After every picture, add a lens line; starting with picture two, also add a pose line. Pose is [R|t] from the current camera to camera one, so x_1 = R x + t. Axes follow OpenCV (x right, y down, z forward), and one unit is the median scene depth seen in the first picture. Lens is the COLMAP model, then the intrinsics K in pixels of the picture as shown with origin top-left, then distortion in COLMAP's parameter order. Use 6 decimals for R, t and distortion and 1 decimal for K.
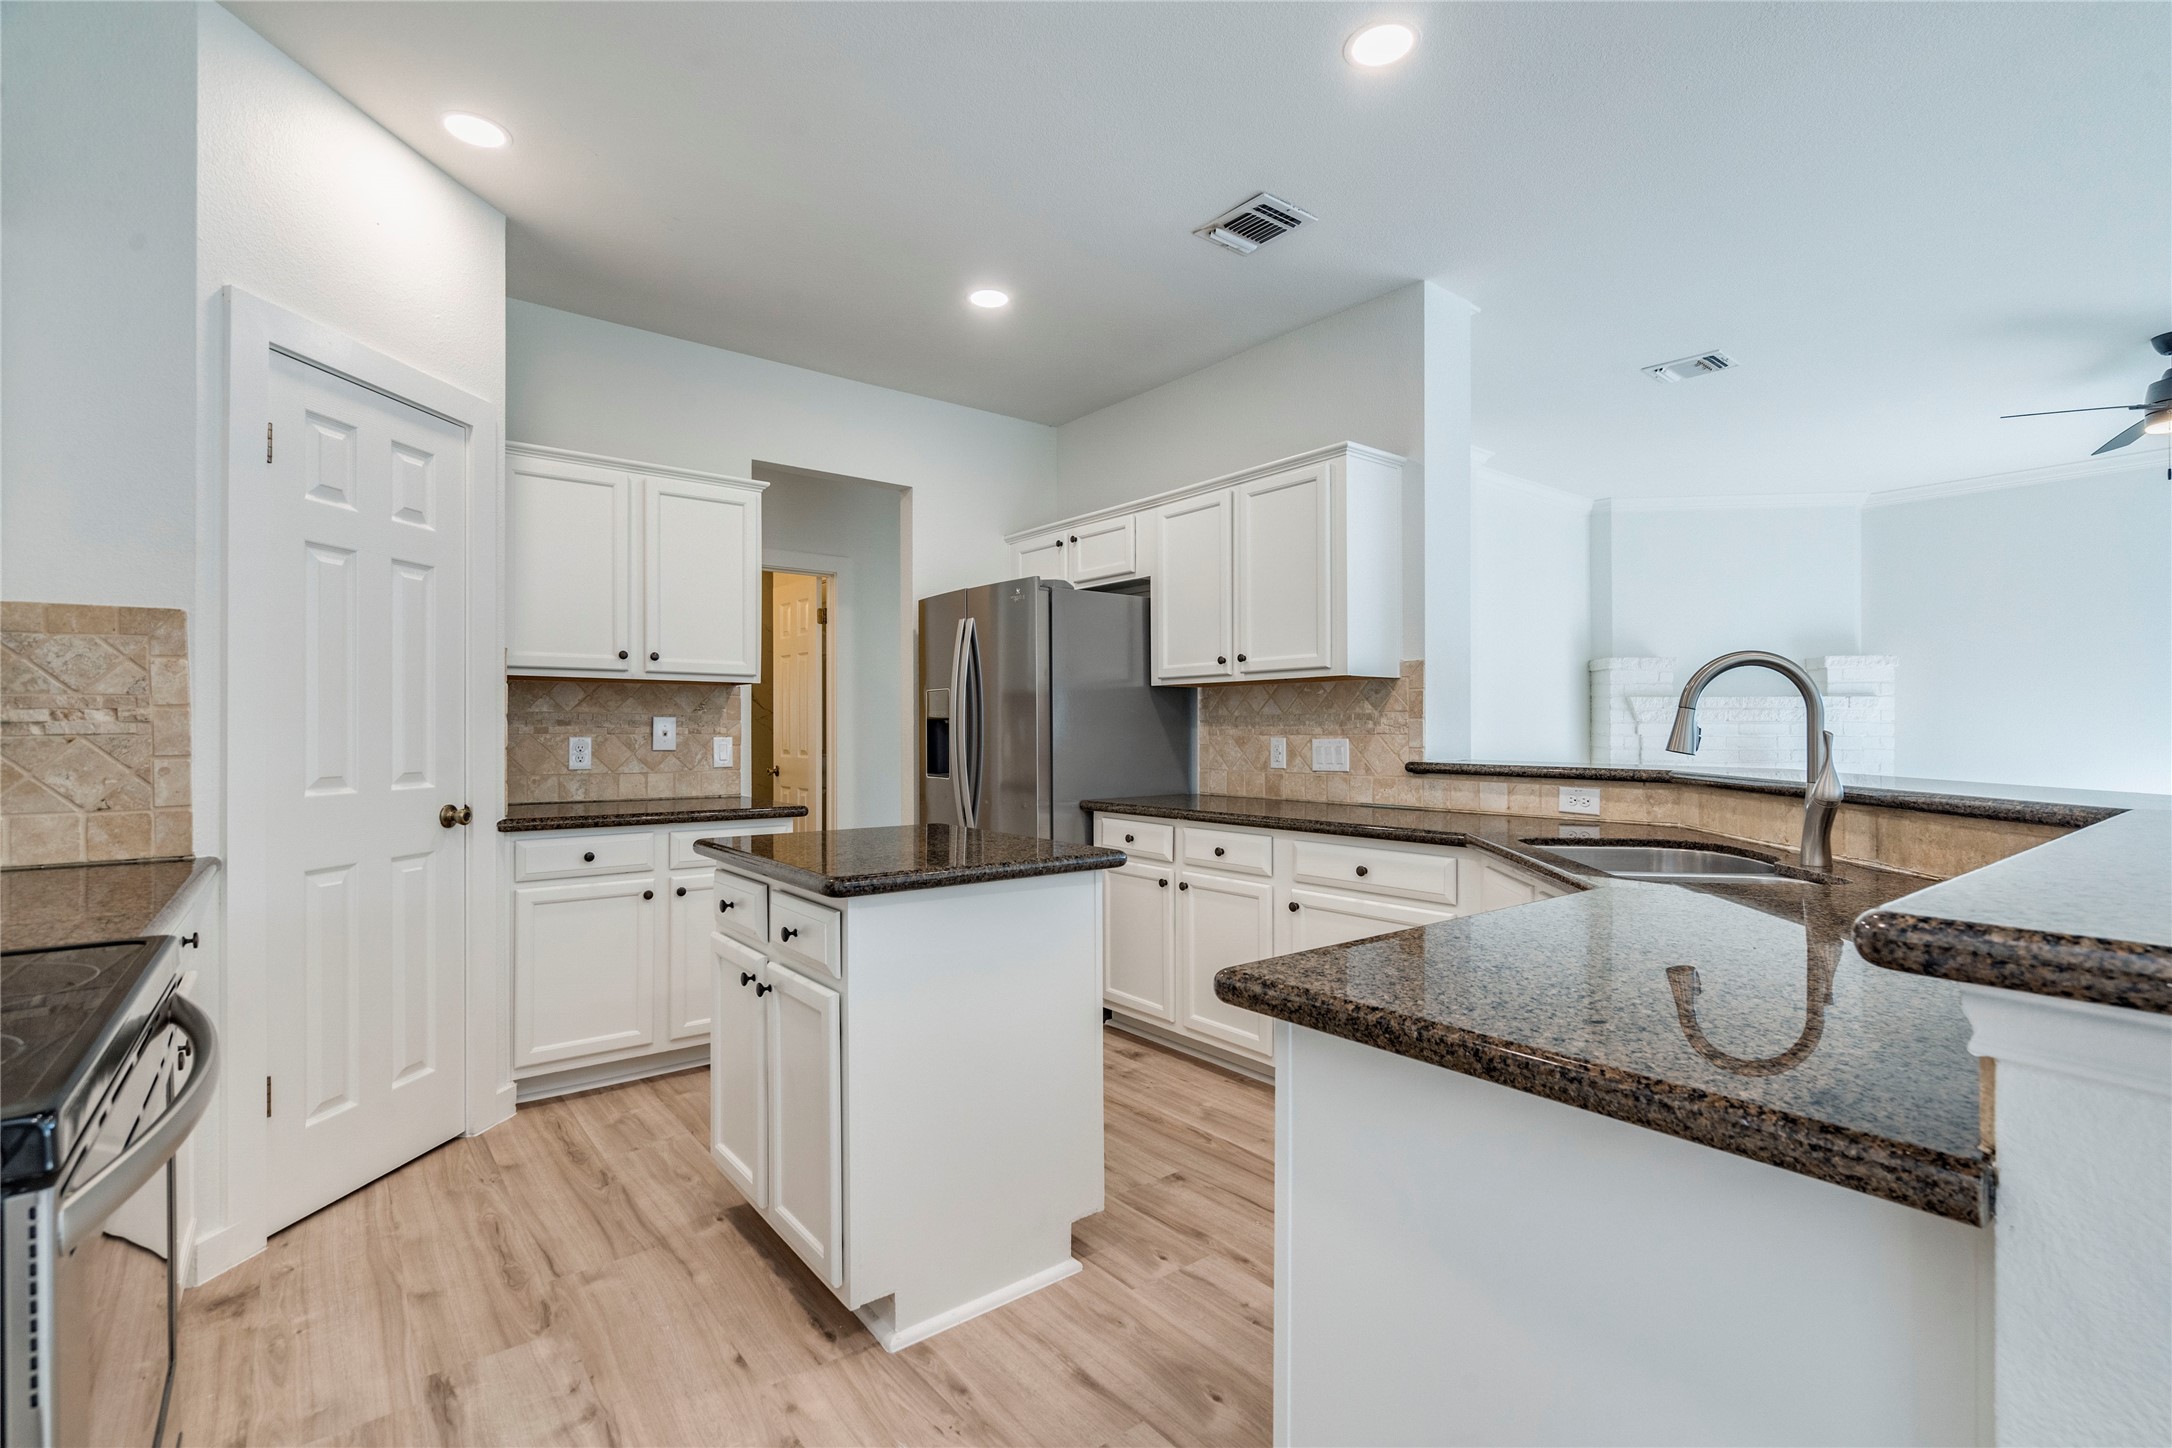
lens RADIAL K [[1015.6, 0, 1086.0], [0, 1015.6, 724.0], [0, 0, 1]] dist [-0.004182, -0.000704]
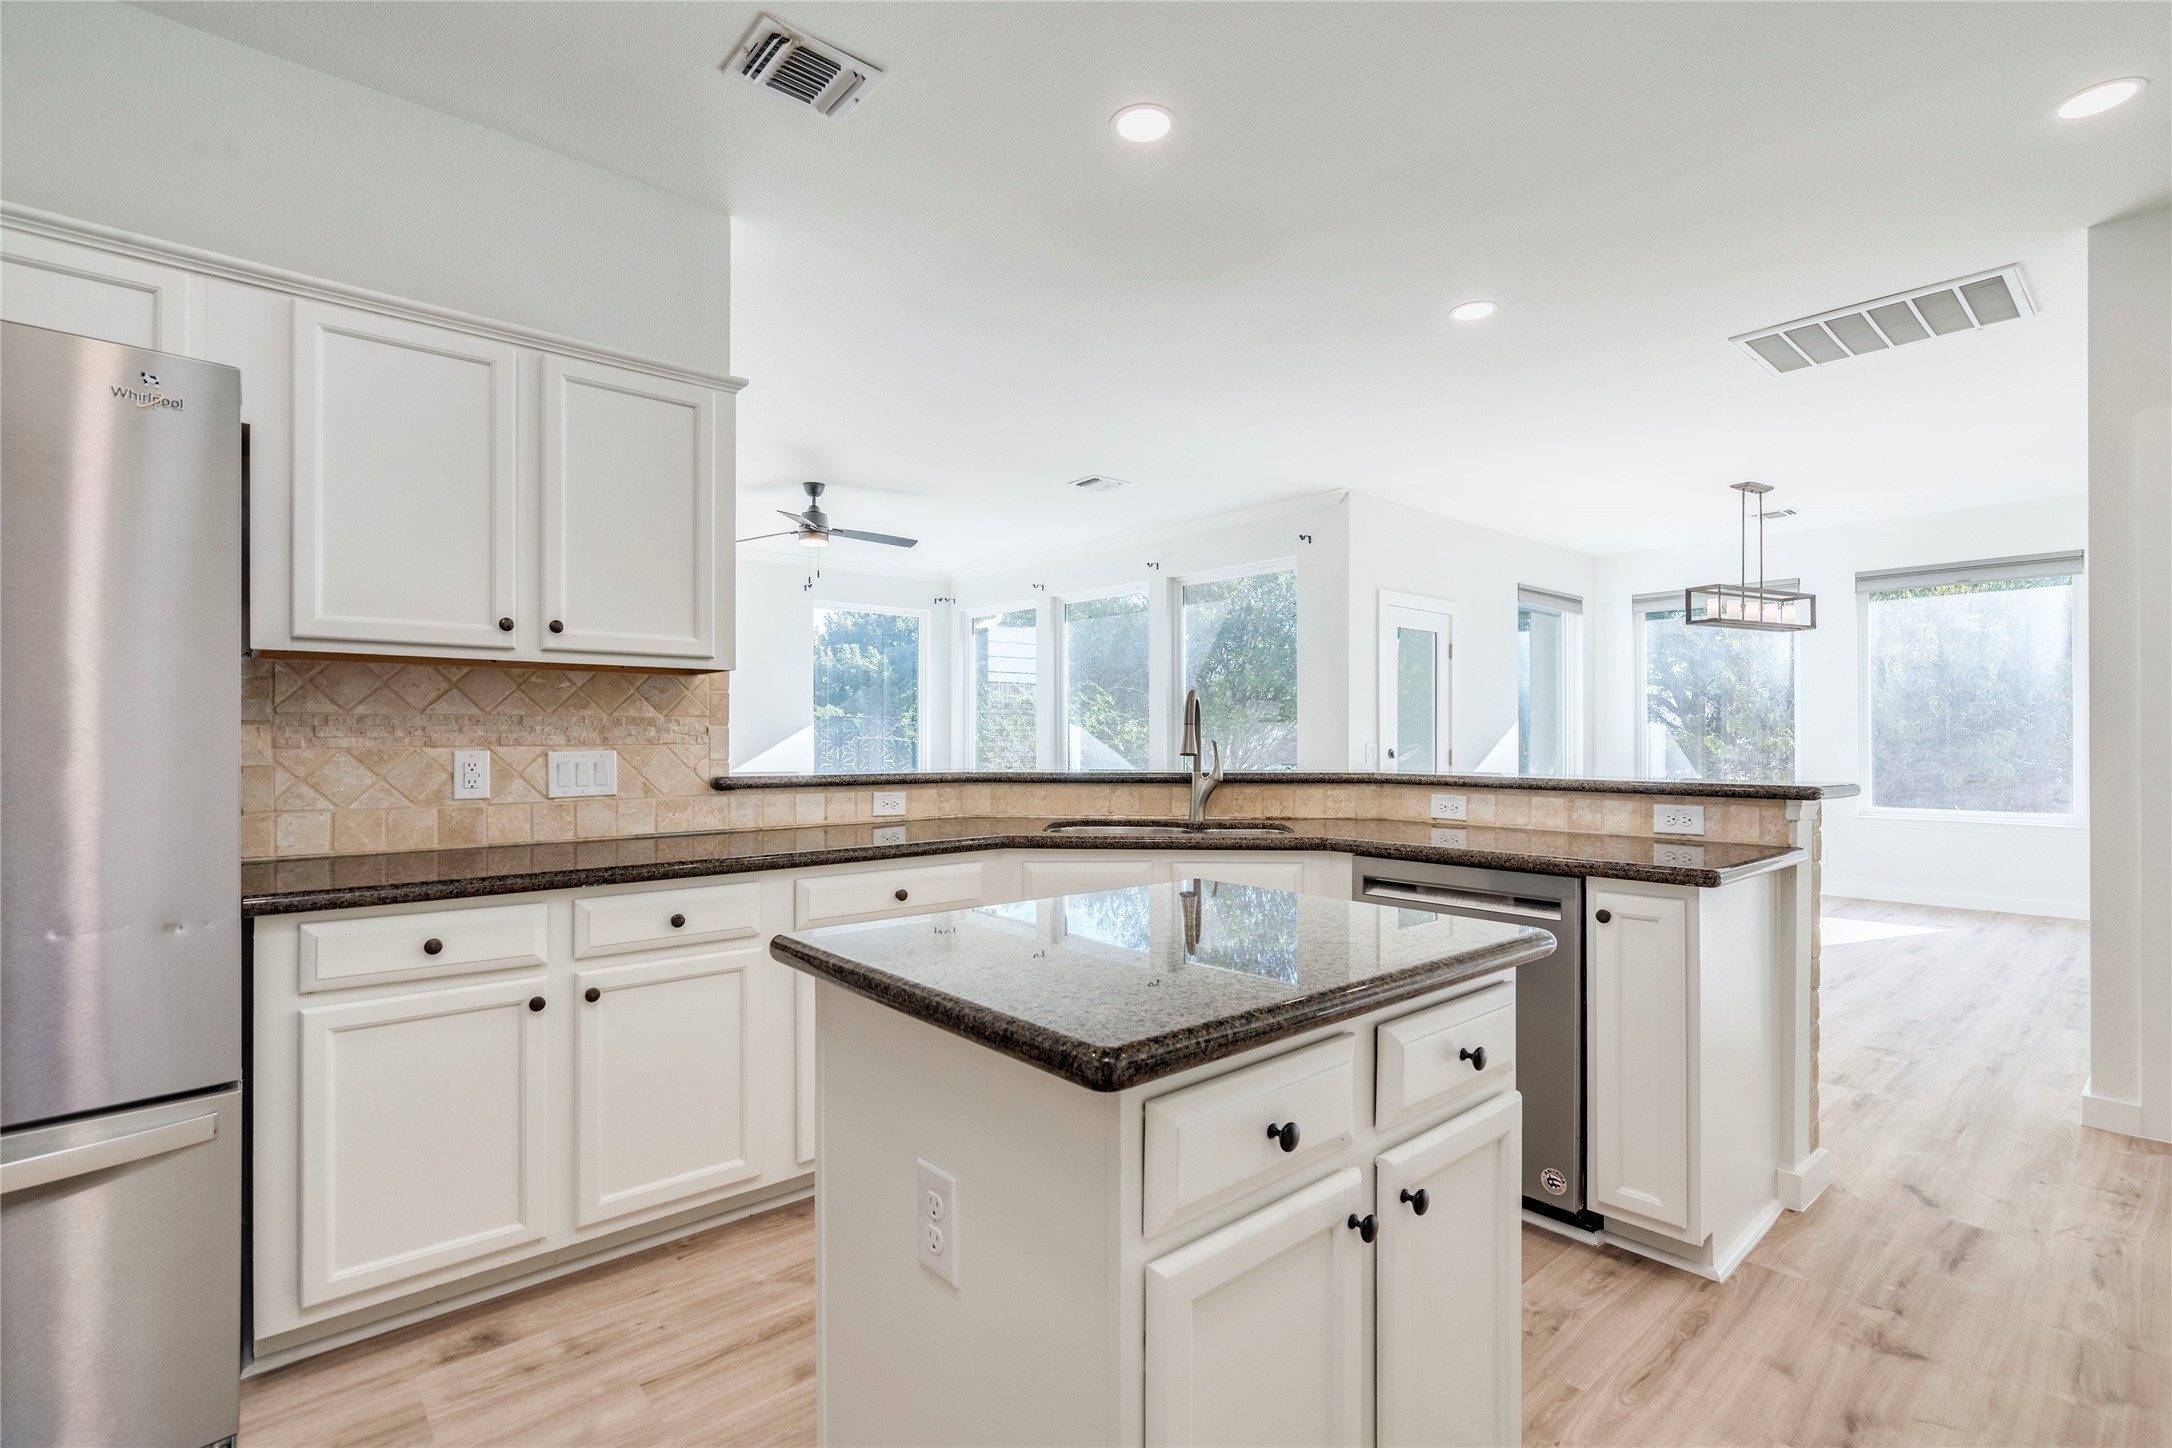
lens RADIAL K [[1015.6, 0, 1086.0], [0, 1015.6, 724.0], [0, 0, 1]] dist [-0.004182, -0.000704]
pose [[-0.073393, 0.013023, 0.997218, -0.519304], [-0.009247, 0.999863, -0.013738, 0.002066], [-0.997260, -0.010229, -0.073263, 0.725319]]
